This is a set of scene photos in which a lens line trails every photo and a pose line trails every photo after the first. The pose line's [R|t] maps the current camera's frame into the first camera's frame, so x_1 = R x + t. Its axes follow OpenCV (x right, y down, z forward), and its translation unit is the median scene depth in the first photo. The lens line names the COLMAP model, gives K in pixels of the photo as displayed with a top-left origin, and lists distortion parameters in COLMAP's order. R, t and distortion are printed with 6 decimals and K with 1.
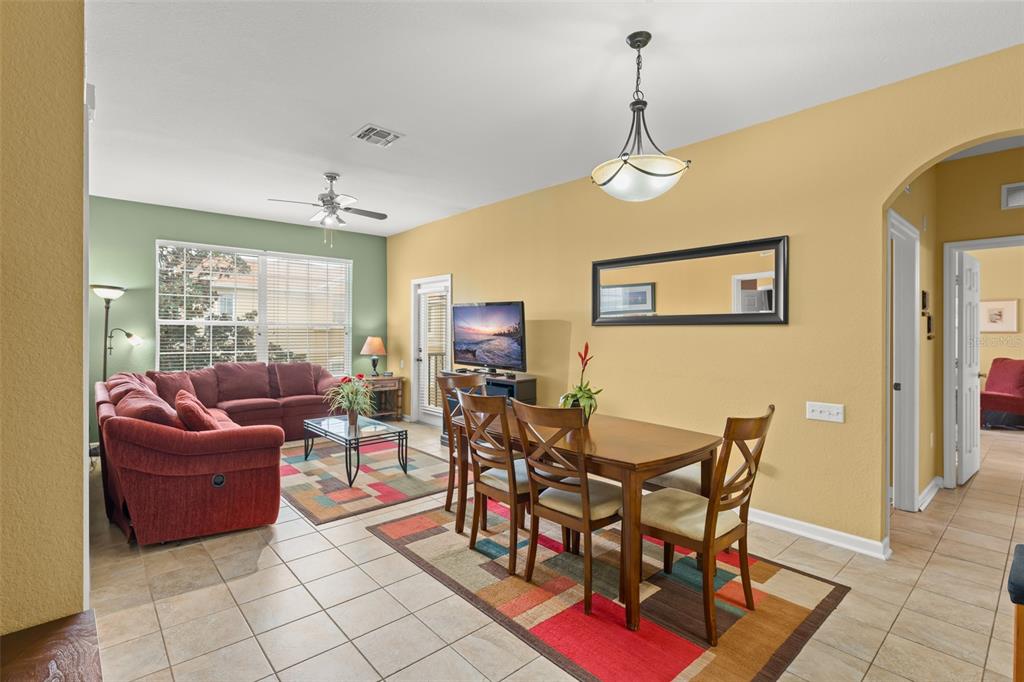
lens RADIAL K [[481.4, 0, 505.9], [0, 481.4, 335.1], [0, 0, 1]] dist [-0.000596, -0.000072]
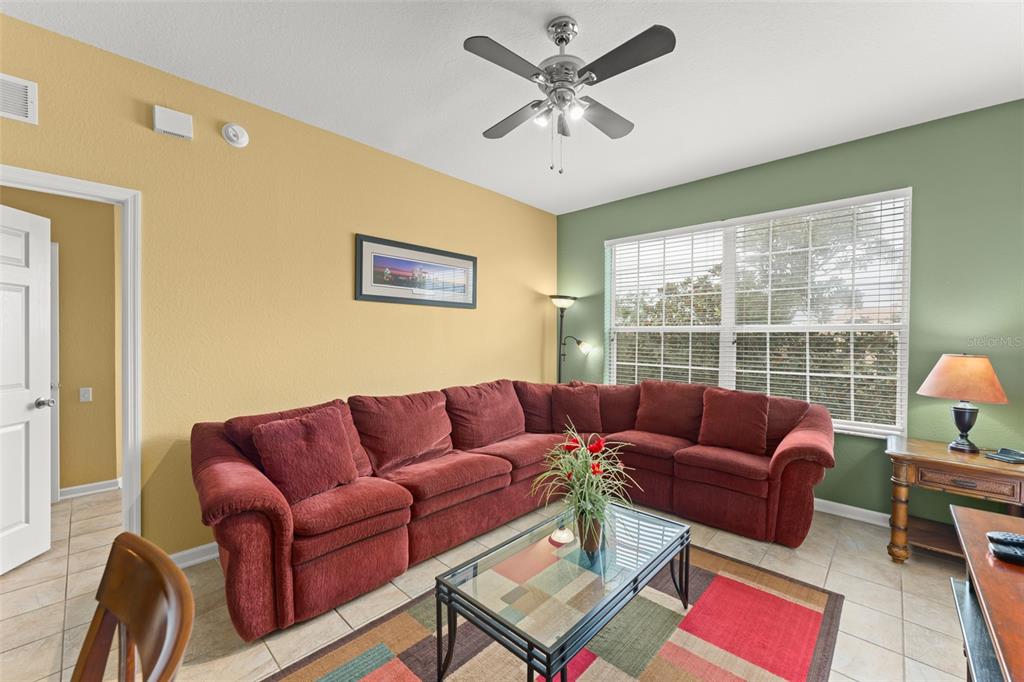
lens RADIAL K [[404.7, 0, 510.0], [0, 404.7, 343.3], [0, 0, 1]] dist [-0.001776, -0.000100]
pose [[0.089216, 0.013024, -0.995927, 0.048368], [-0.014173, 0.999830, 0.011806, -0.007582], [0.995911, 0.013062, 0.089385, 0.859010]]
